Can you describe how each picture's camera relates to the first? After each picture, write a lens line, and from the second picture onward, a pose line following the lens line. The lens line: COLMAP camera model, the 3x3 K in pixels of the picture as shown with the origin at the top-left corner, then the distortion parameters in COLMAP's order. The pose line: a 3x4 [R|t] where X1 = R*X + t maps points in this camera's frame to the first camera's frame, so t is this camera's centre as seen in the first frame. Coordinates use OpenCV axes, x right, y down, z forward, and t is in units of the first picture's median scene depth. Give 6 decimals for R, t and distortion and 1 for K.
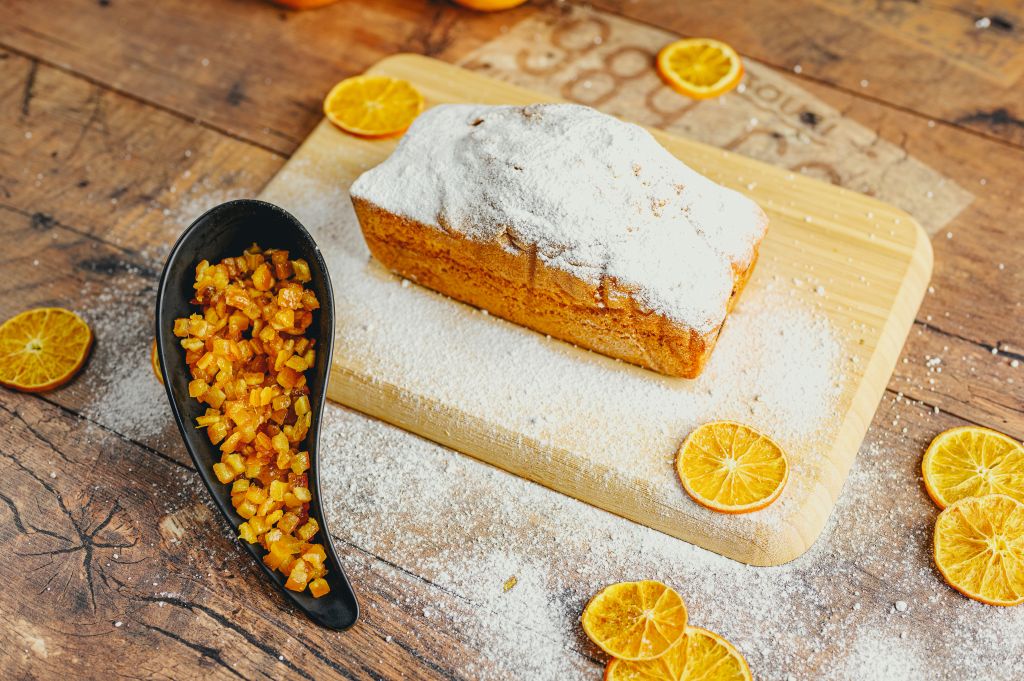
lens RADIAL K [[1469.2, 0, 512.0], [0, 1469.2, 340.5], [0, 0, 1]] dist [-0.010859, -0.003774]
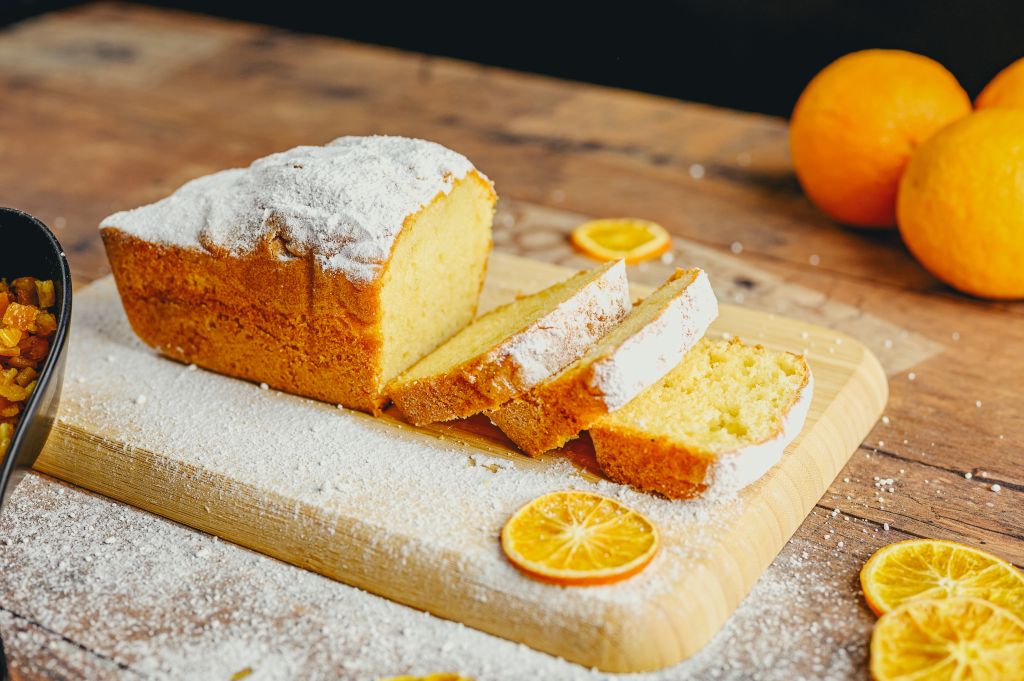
lens RADIAL K [[1469.2, 0, 512.0], [0, 1469.2, 340.5], [0, 0, 1]] dist [-0.010859, -0.003774]
pose [[0.997385, 0.037260, -0.061926, 0.150206], [-0.059394, 0.910782, -0.408593, 0.276765], [0.041177, 0.411203, 0.910613, 0.303001]]
